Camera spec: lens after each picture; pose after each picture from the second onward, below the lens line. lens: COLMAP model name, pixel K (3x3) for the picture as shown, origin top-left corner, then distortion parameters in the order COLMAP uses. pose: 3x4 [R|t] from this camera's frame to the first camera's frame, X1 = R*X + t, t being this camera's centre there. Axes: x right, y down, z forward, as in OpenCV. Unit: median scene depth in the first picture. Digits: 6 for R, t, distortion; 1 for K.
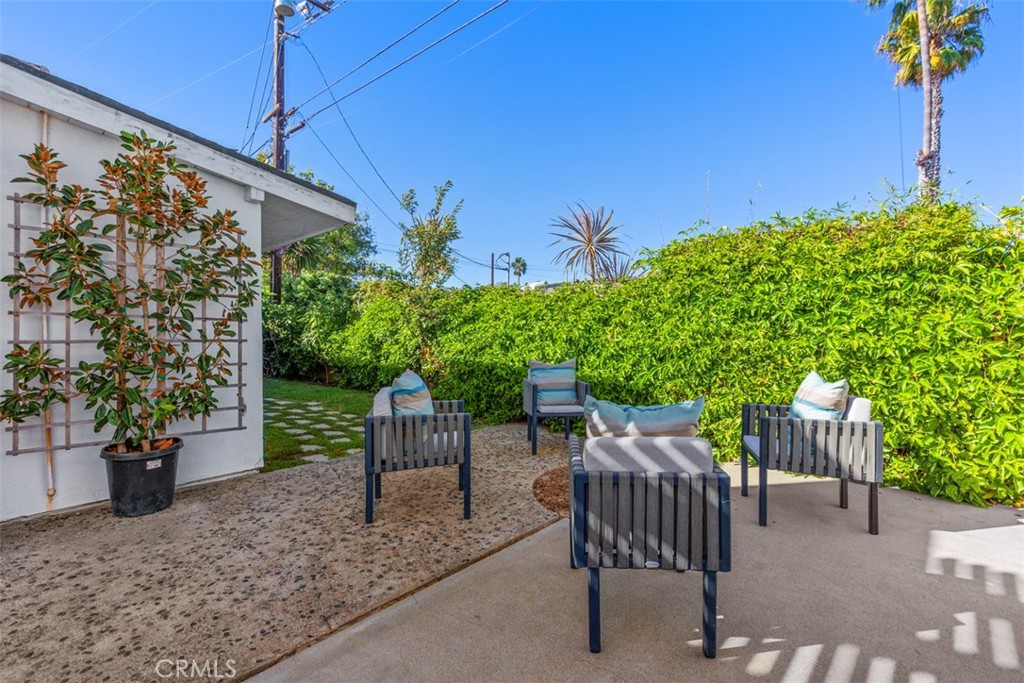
lens RADIAL K [[460.8, 0, 518.3], [0, 460.8, 338.9], [0, 0, 1]] dist [-0.003908, 0.003318]
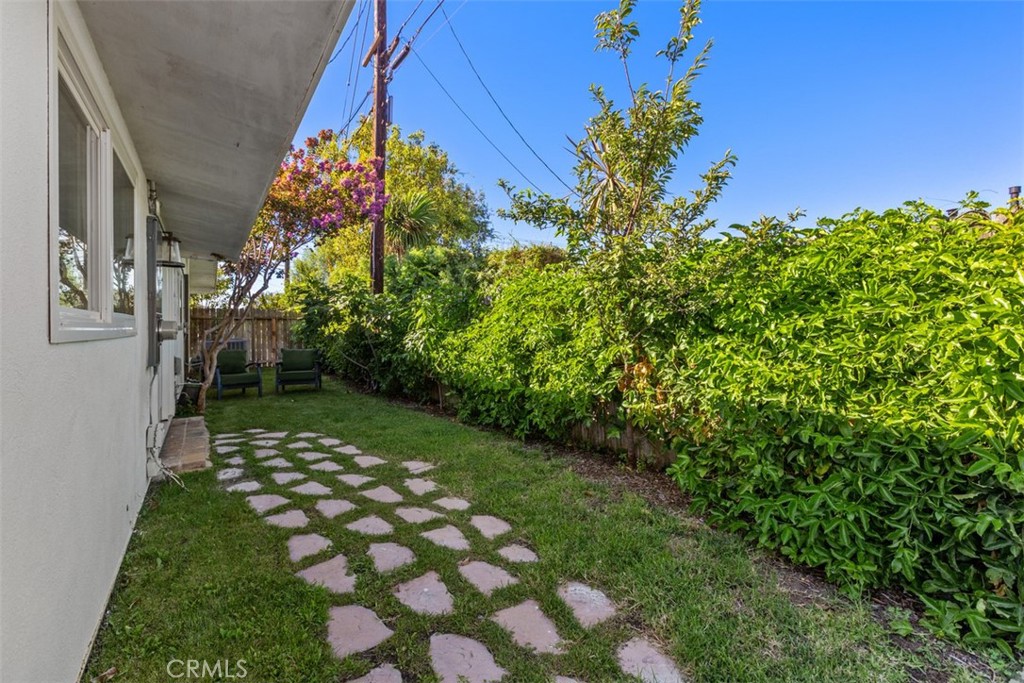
lens RADIAL K [[460.8, 0, 509.6], [0, 460.8, 331.1], [0, 0, 1]] dist [-0.003908, 0.003318]
pose [[0.970524, -0.009001, -0.240838, -0.166491], [0.007130, 0.999937, -0.008641, -0.010144], [0.240901, 0.006669, 0.970527, 0.399664]]
